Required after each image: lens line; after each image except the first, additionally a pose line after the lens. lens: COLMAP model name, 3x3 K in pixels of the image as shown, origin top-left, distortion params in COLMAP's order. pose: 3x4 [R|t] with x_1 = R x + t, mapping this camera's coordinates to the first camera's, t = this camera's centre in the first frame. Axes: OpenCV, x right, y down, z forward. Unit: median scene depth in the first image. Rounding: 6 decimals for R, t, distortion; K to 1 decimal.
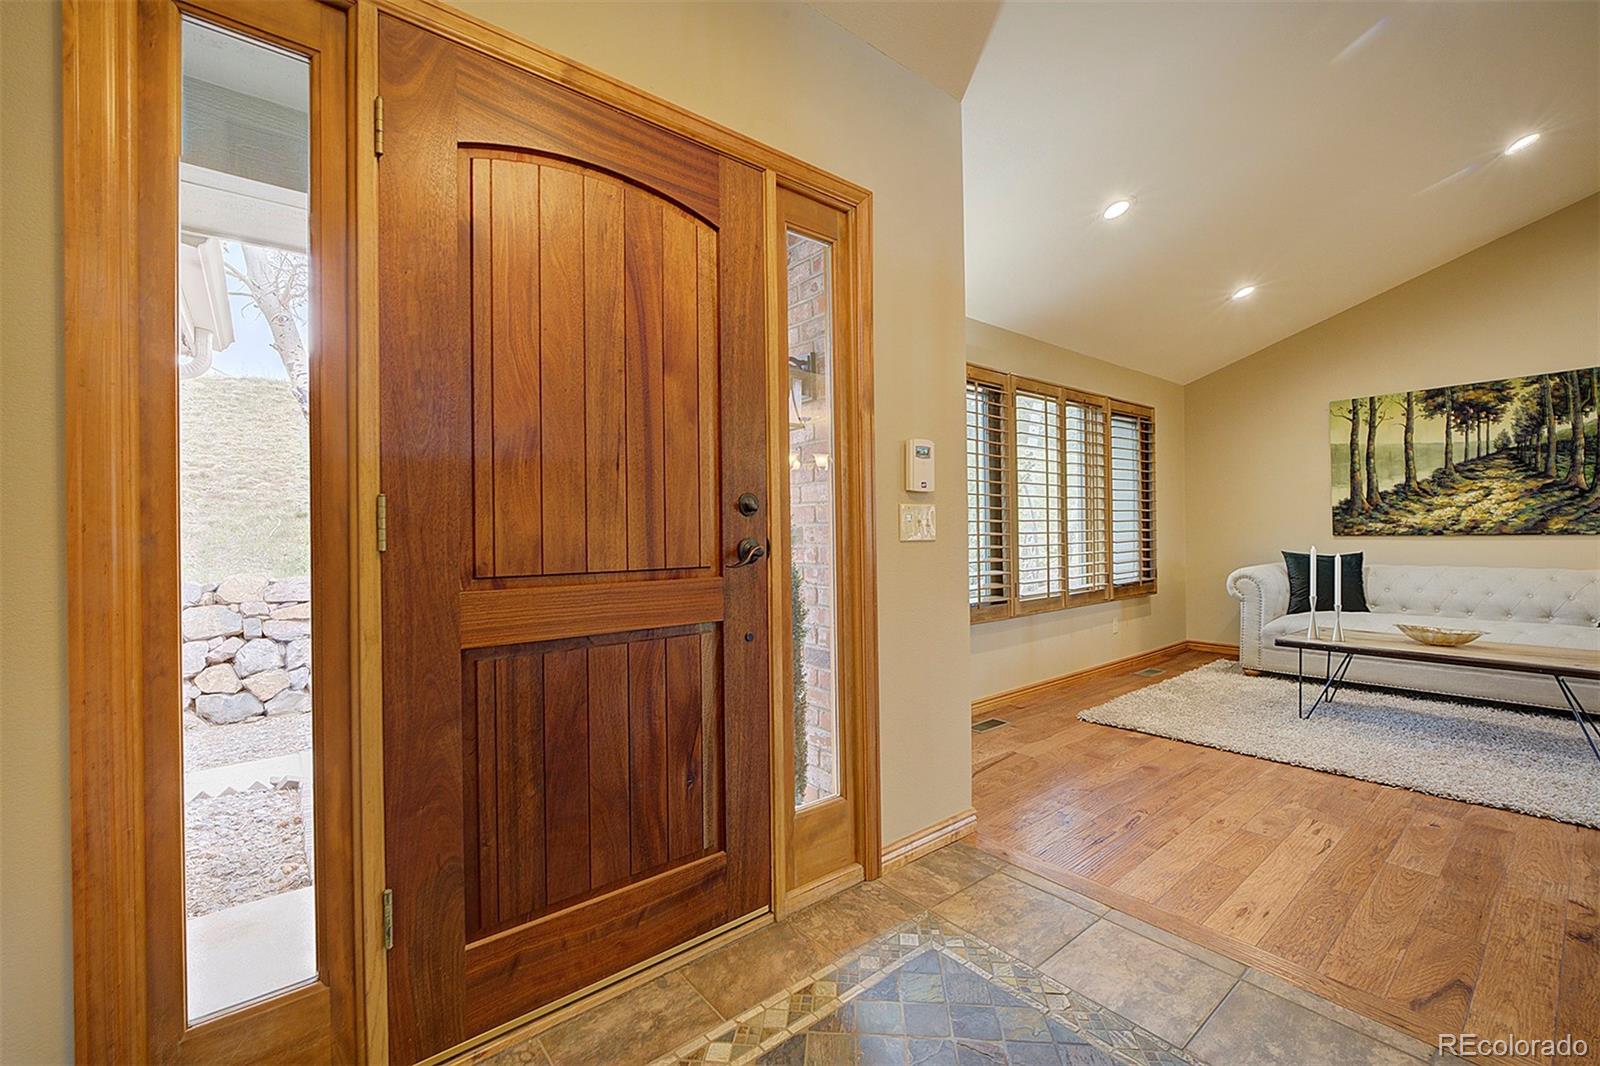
lens RADIAL K [[657.1, 0, 790.7], [0, 657.1, 532.0], [0, 0, 1]] dist [-0.021931, 0.003805]
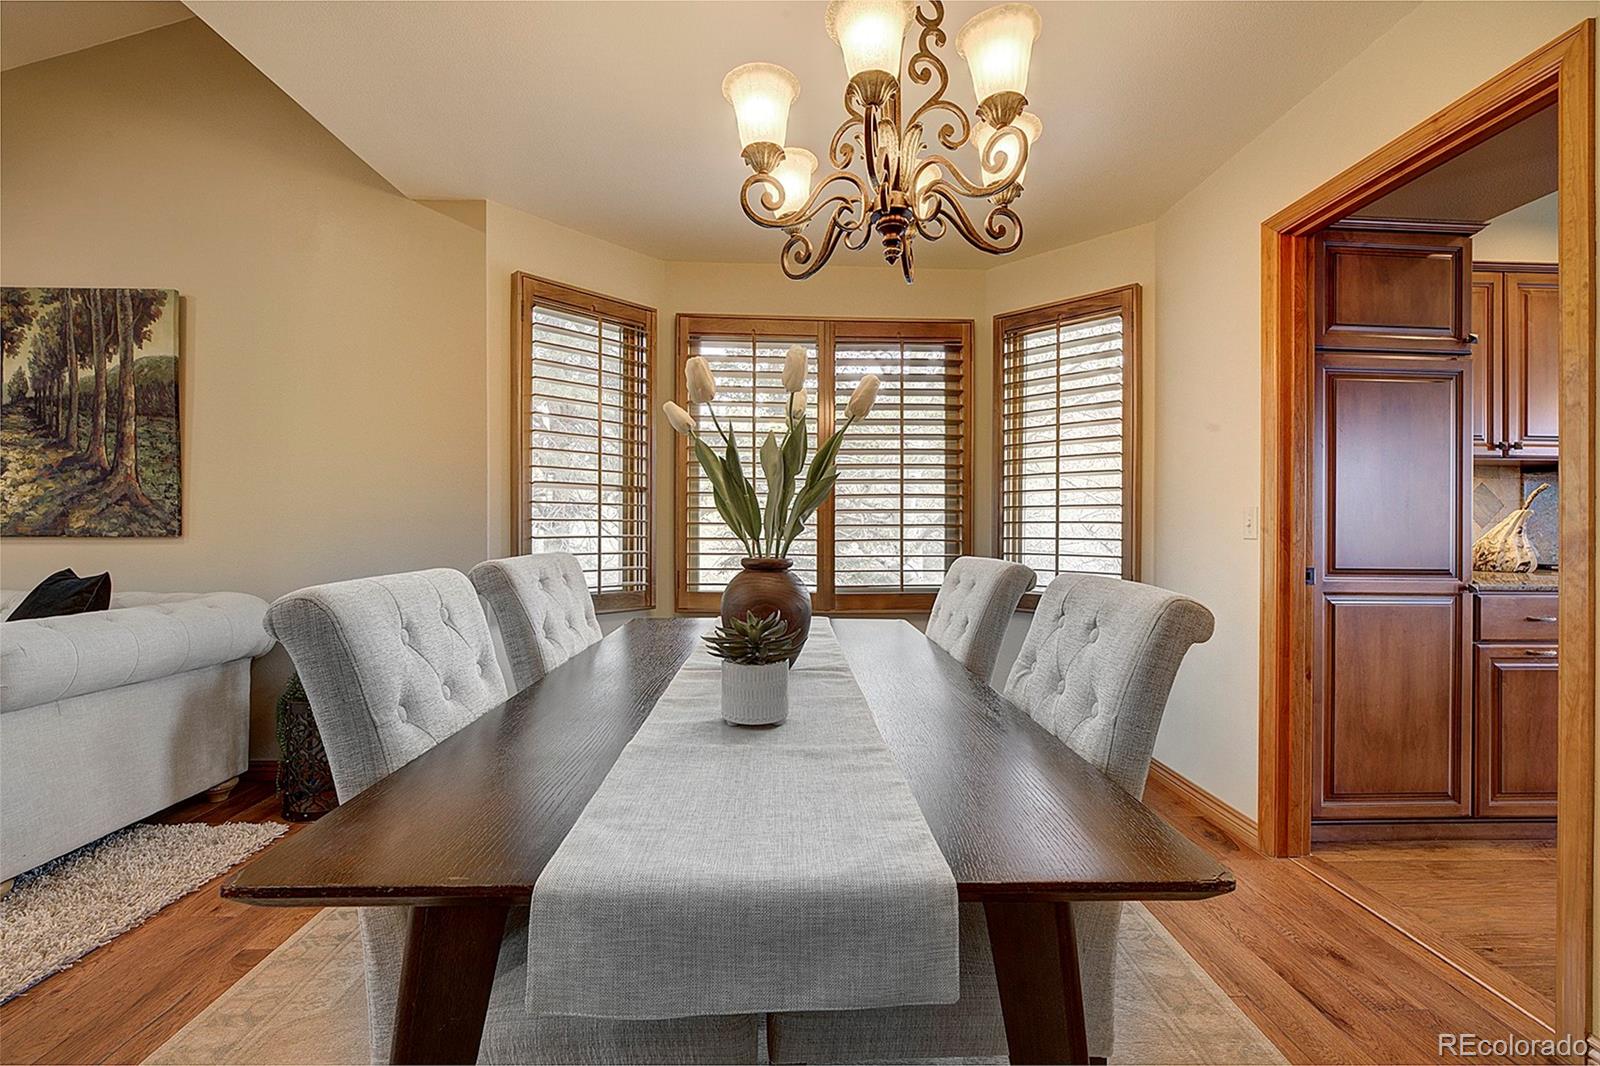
lens RADIAL K [[646.6, 0, 795.6], [0, 646.6, 526.4], [0, 0, 1]] dist [-0.001956, 0.000359]
pose [[0.596053, 0.015112, 0.802803, 1.028985], [-0.016325, 0.999844, -0.006701, -0.013027], [-0.802779, -0.009112, 0.596207, 0.020420]]
